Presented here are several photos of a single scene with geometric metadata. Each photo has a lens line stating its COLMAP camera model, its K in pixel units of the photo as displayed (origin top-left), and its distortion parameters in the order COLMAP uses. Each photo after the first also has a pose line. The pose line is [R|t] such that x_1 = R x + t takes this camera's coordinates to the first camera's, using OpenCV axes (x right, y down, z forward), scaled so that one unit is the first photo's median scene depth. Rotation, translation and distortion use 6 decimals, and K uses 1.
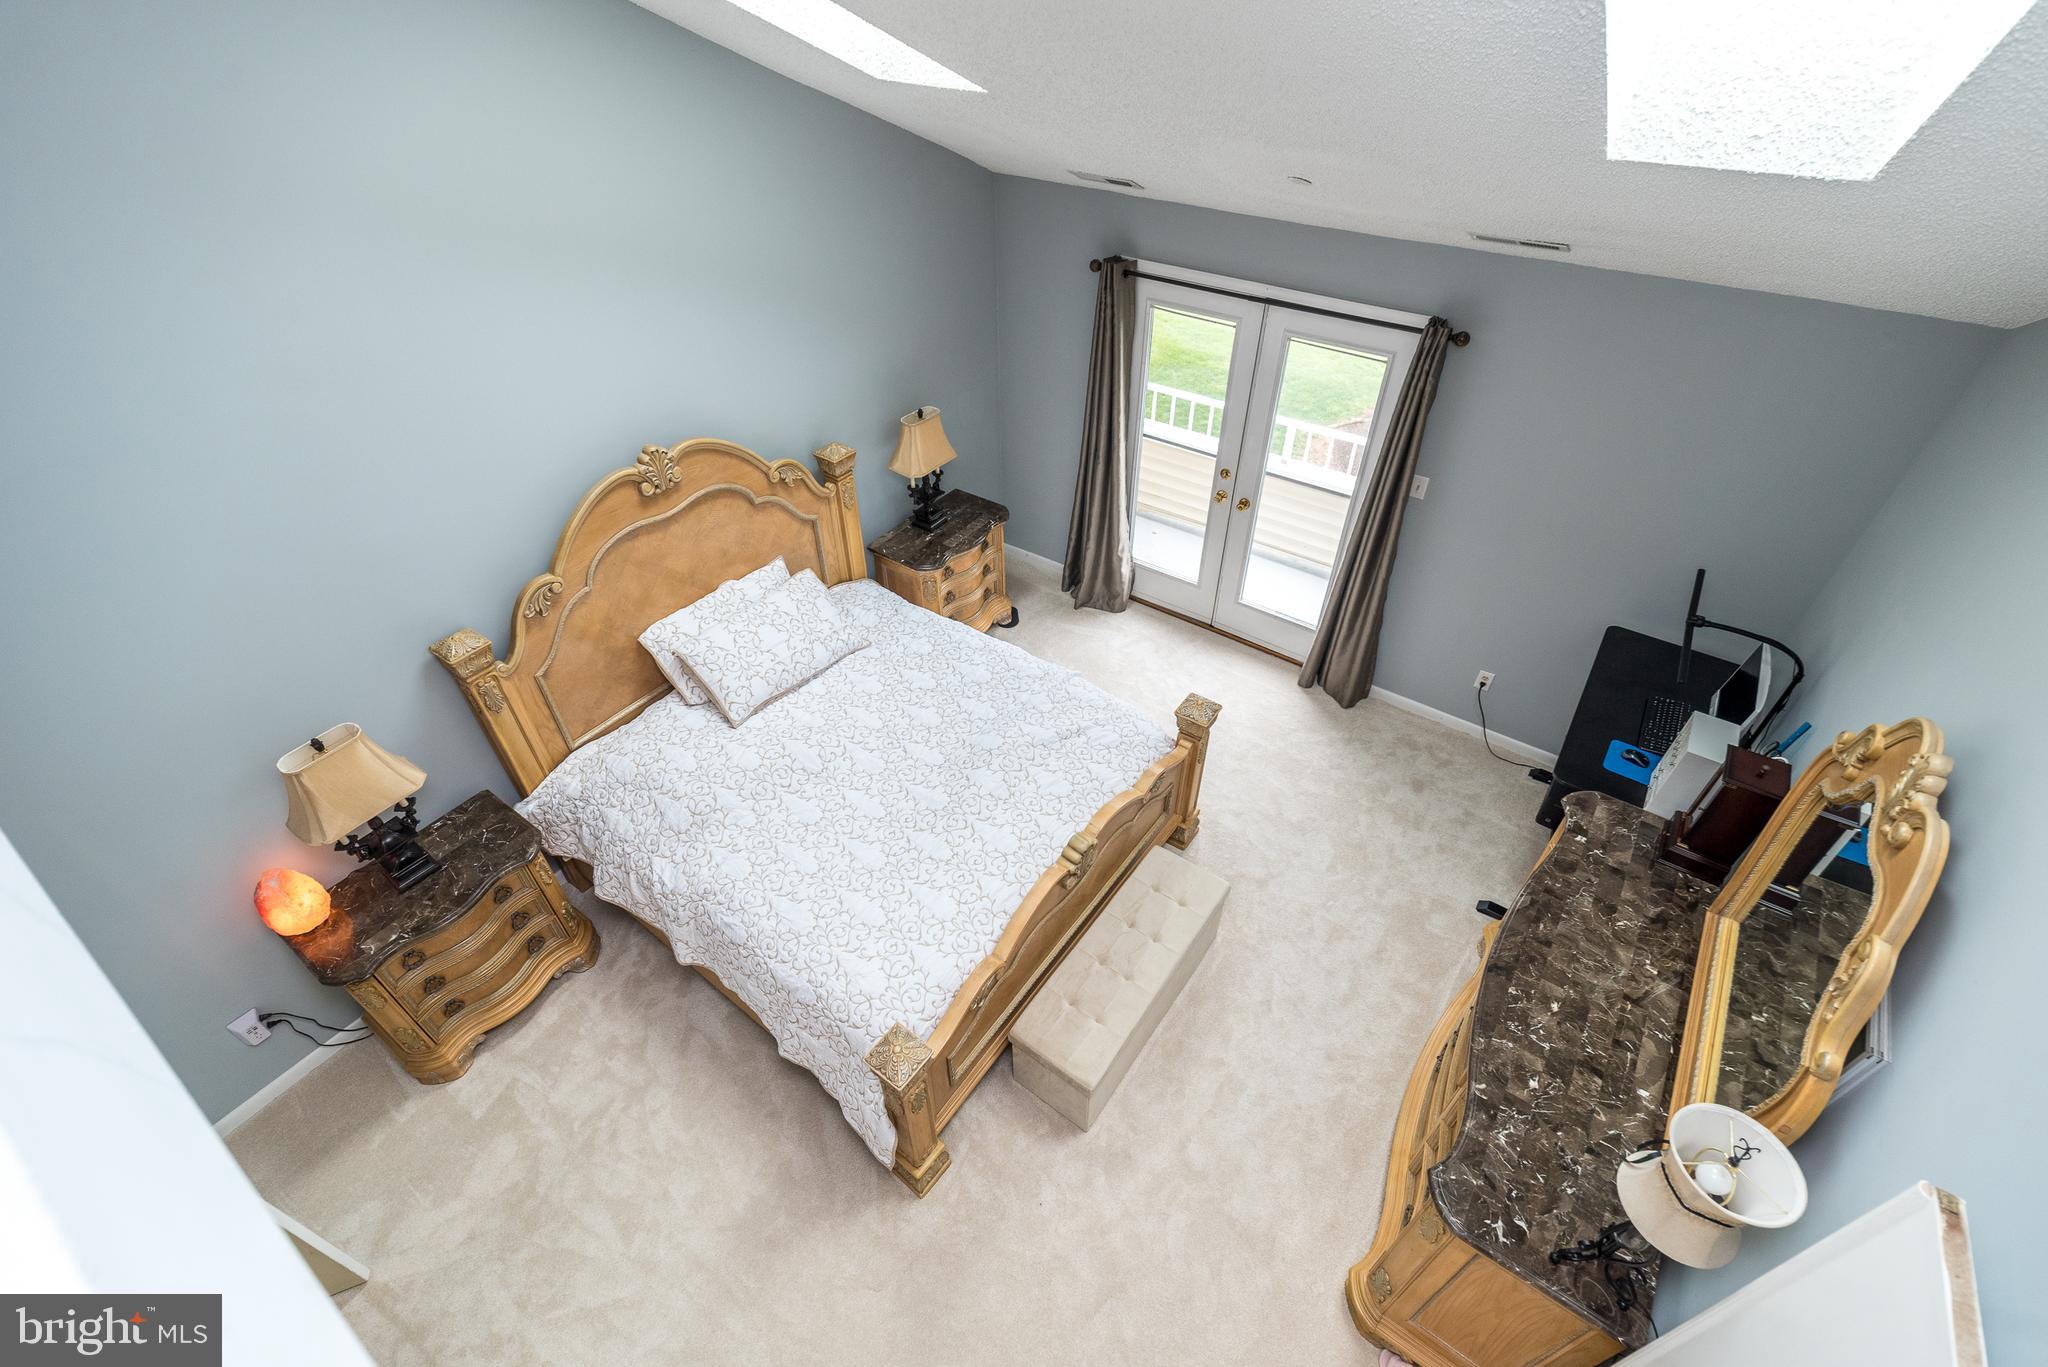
lens RADIAL K [[903.7, 0, 1003.6], [0, 903.7, 688.5], [0, 0, 1]] dist [0.010115, -0.000150]
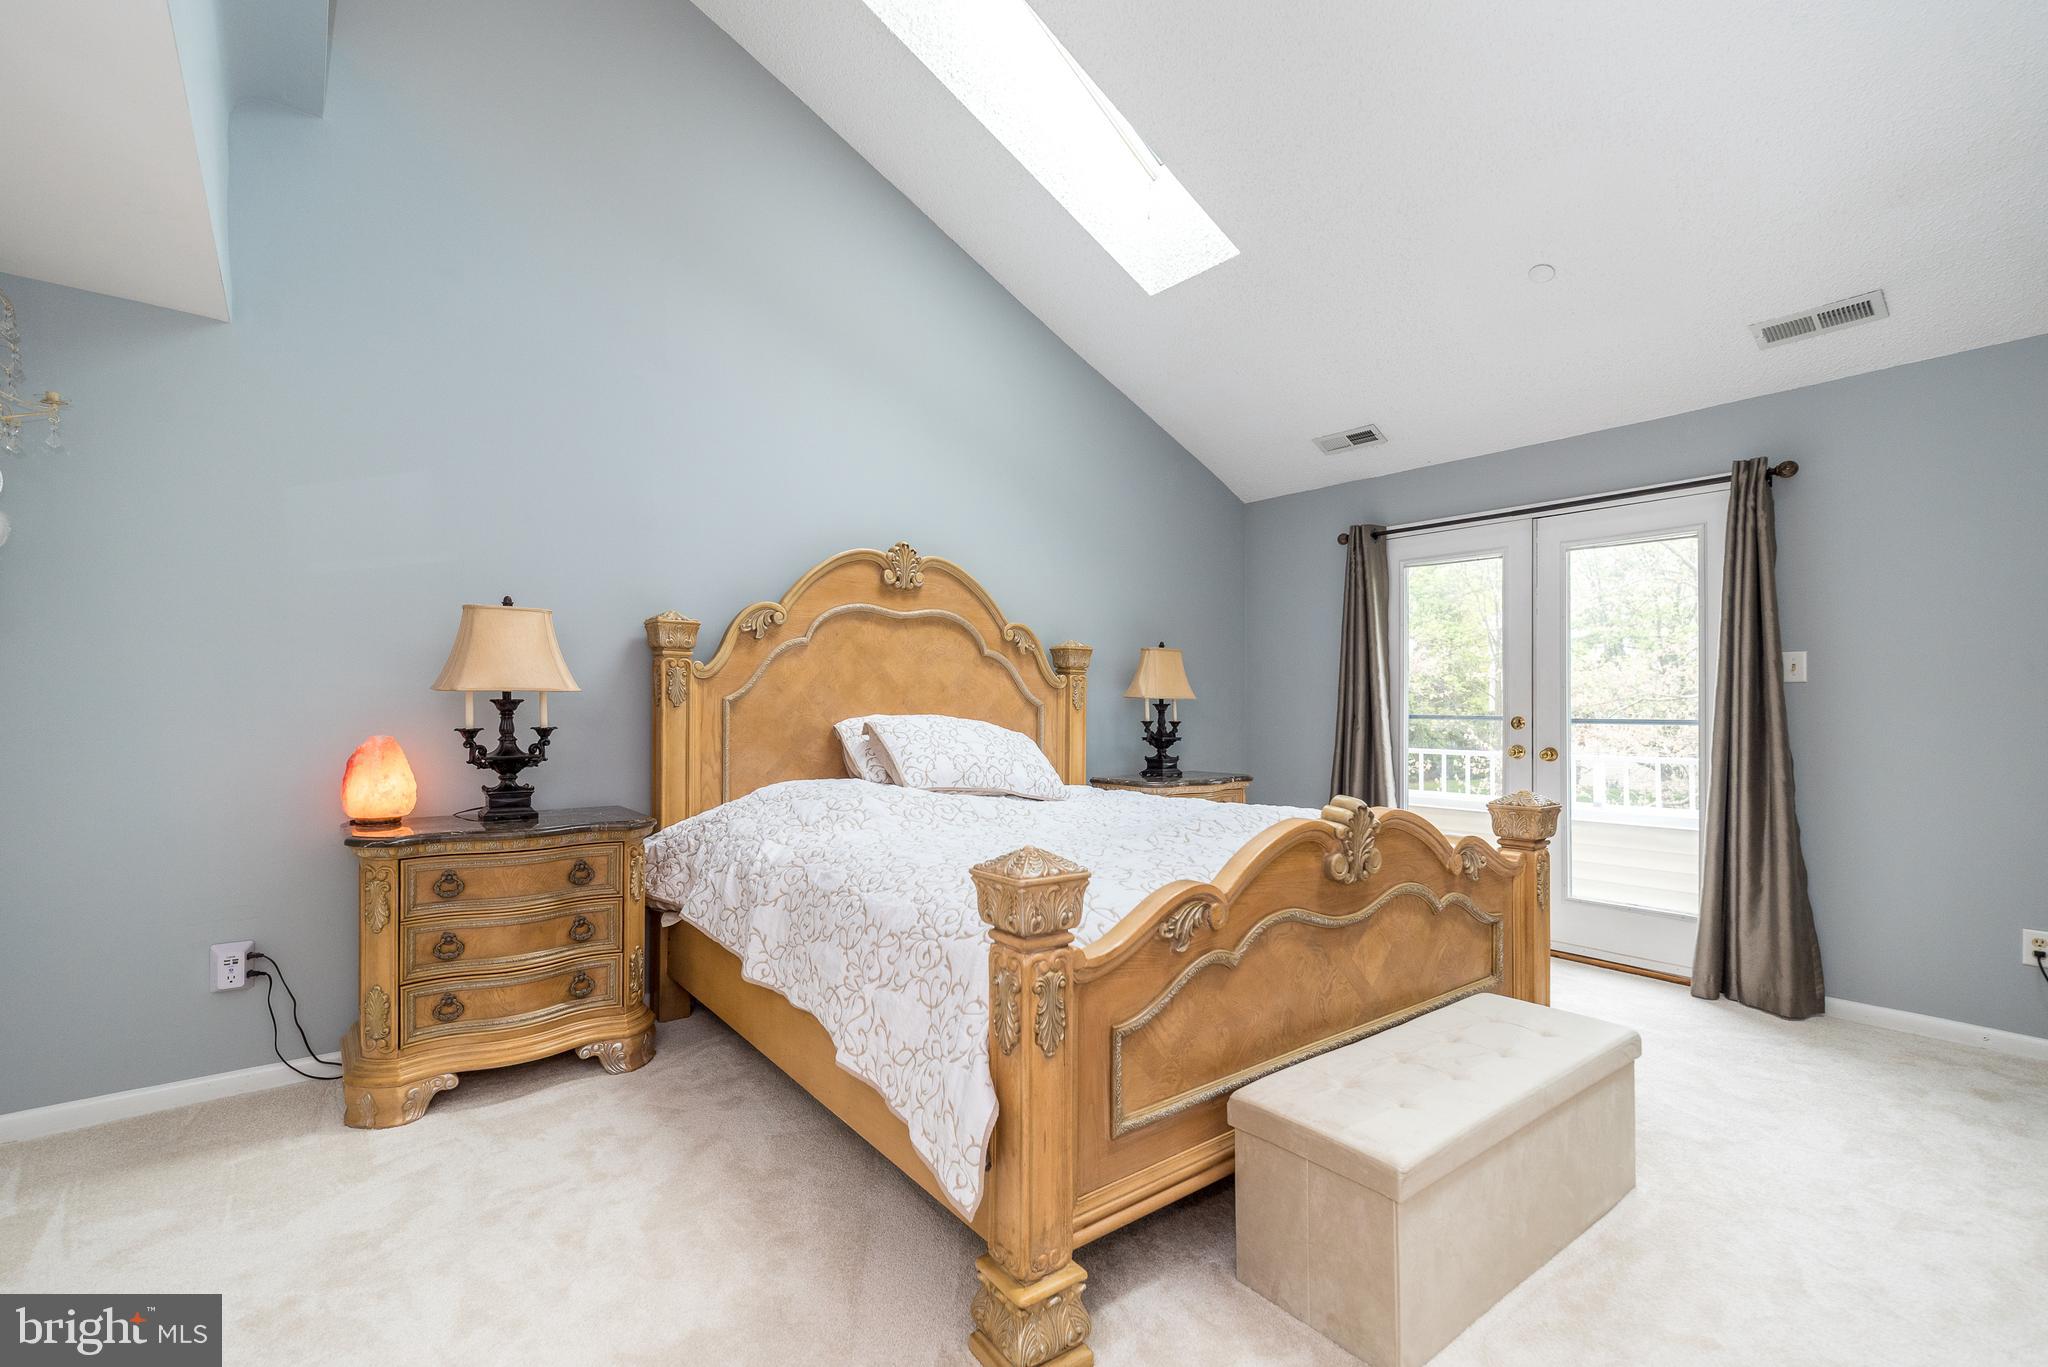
lens RADIAL K [[903.7, 0, 1002.3], [0, 903.7, 704.6], [0, 0, 1]] dist [0.010115, -0.000150]
pose [[0.960841, 0.018528, -0.276479, 0.017552], [-0.198381, 0.742614, -0.639663, 0.463992], [0.193466, 0.669463, 0.717210, 0.336444]]
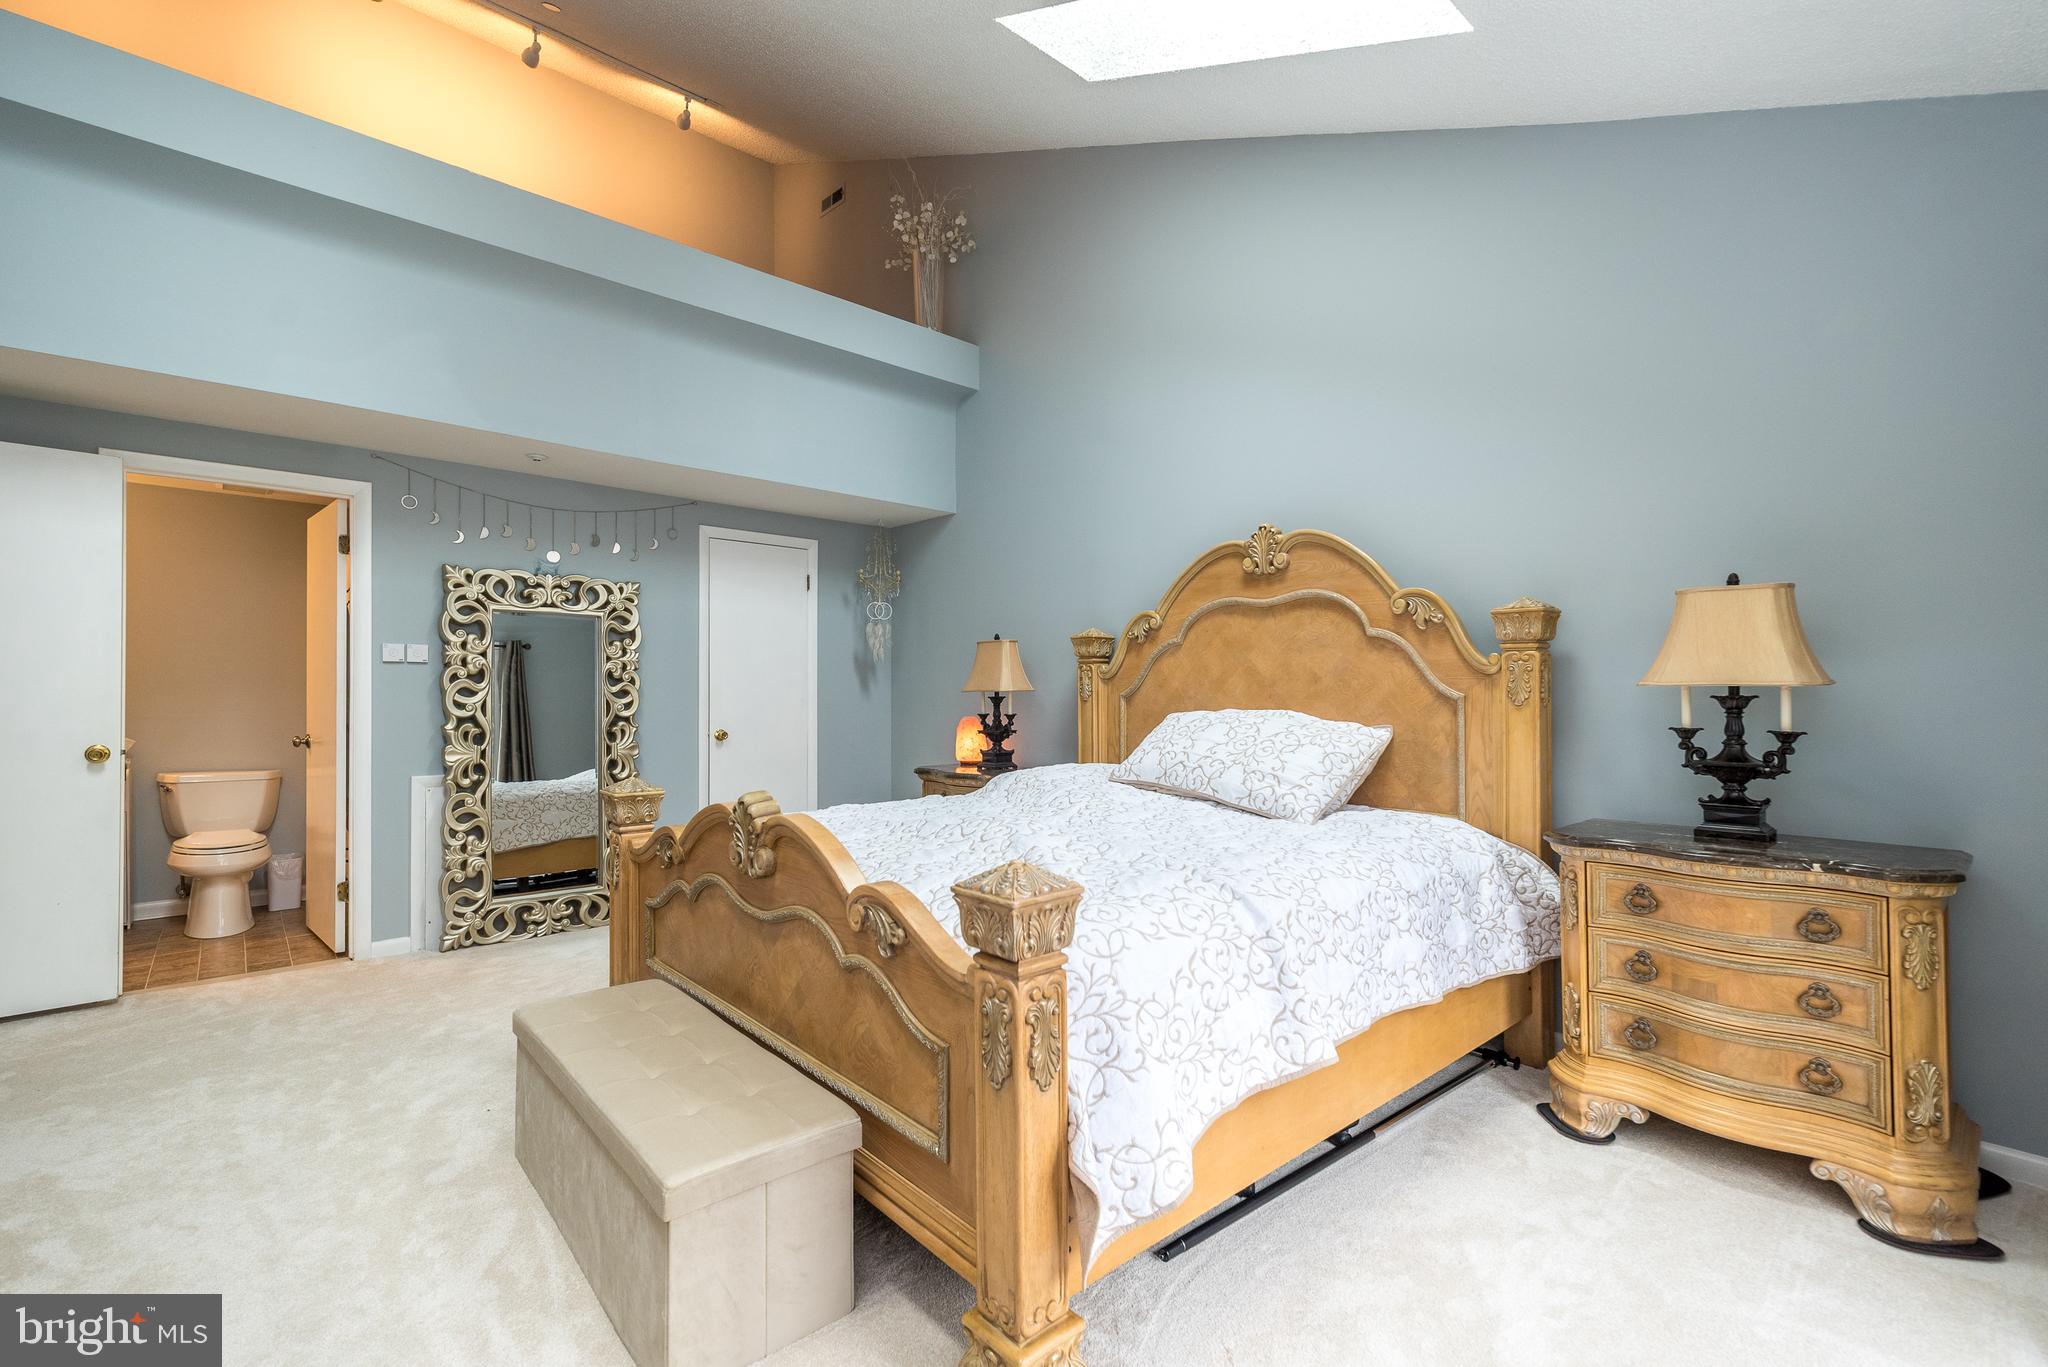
lens RADIAL K [[903.7, 0, 983.2], [0, 903.7, 679.7], [0, 0, 1]] dist [0.010115, -0.000150]
pose [[-0.248532, -0.007701, -0.968593, 0.563416], [-0.645906, 0.746505, 0.159798, -0.085939], [0.721829, 0.665335, -0.190504, 0.939069]]
